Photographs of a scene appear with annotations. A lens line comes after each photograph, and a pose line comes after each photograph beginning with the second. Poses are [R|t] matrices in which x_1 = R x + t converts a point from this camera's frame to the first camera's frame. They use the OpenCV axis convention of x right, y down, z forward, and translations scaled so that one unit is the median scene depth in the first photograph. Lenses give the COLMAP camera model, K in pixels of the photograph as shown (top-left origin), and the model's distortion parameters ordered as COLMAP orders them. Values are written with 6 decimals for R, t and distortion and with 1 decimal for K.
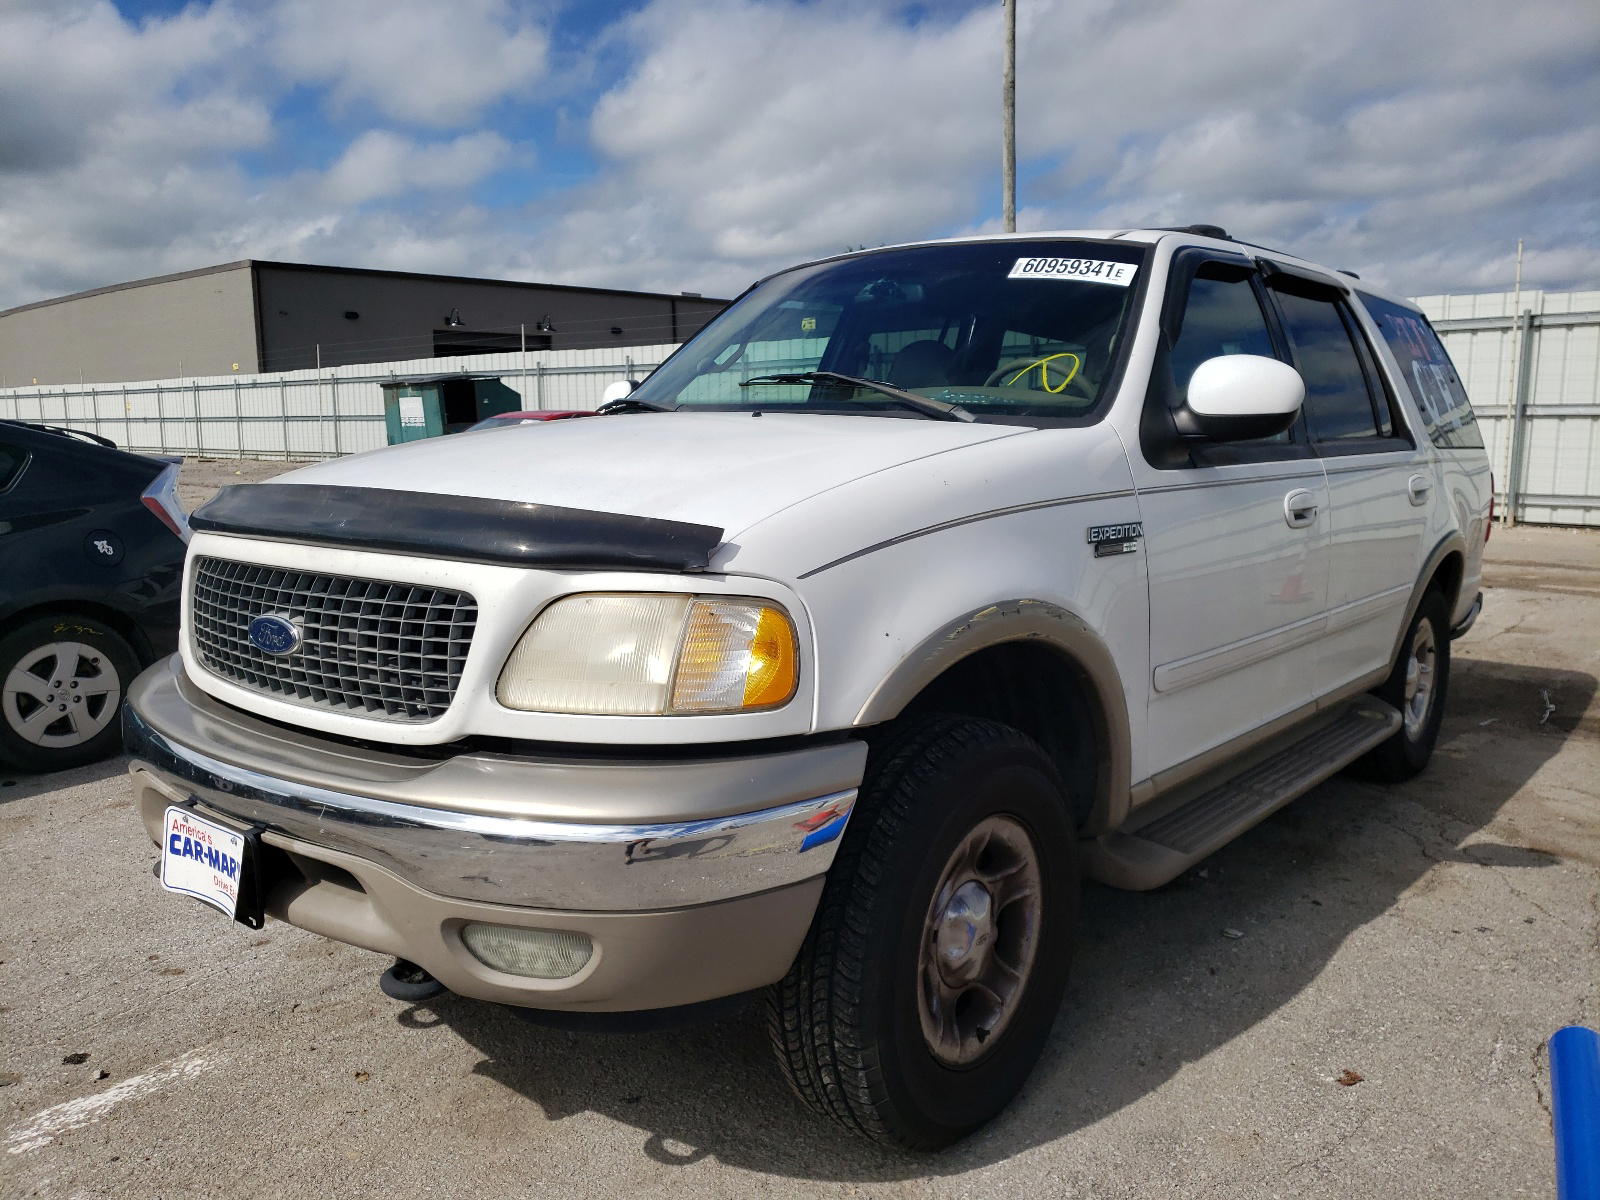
lens RADIAL K [[1275.2, 0, 793.7], [0, 1275.2, 598.3], [0, 0, 1]] dist [0.006387, -0.000563]
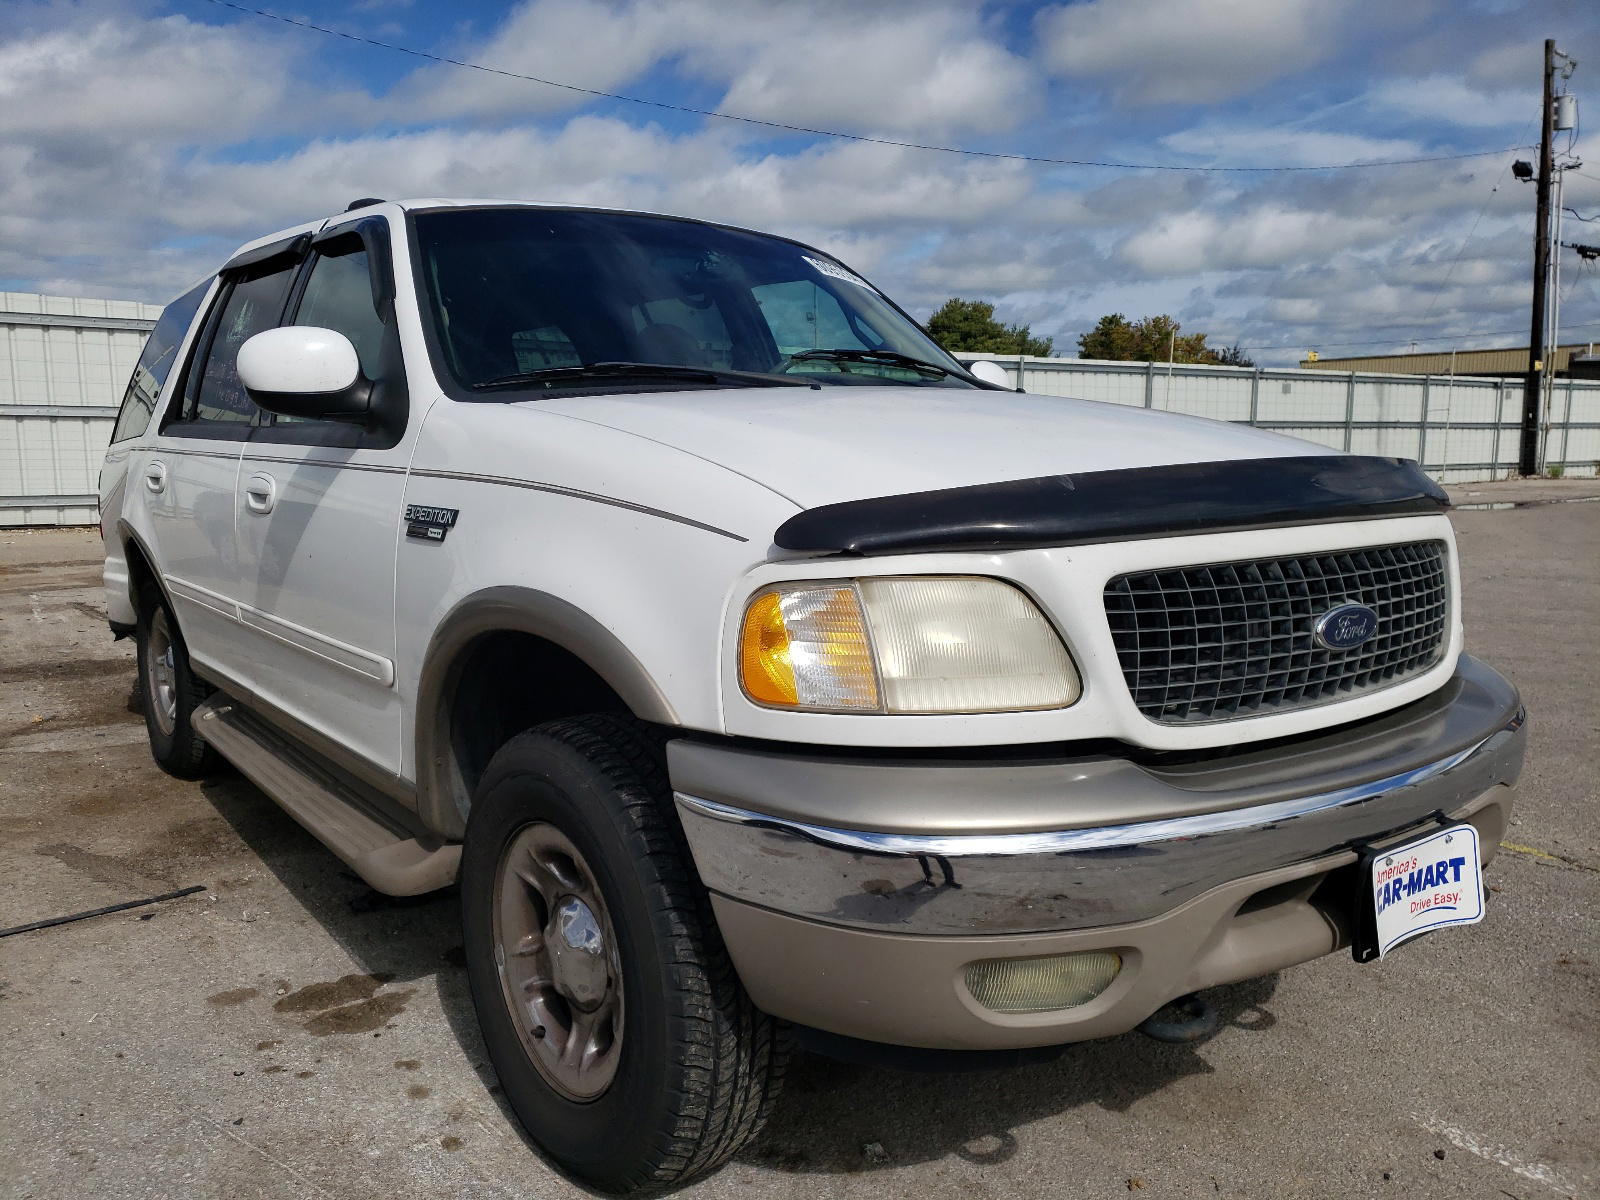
lens RADIAL K [[1275.2, 0, 793.7], [0, 1275.2, 598.3], [0, 0, 1]] dist [0.006387, -0.000563]
pose [[0.195603, -0.124176, 0.972790, -1.090287], [0.123821, 0.987140, 0.101110, -0.122236], [-0.972835, 0.100674, 0.208463, 0.928941]]
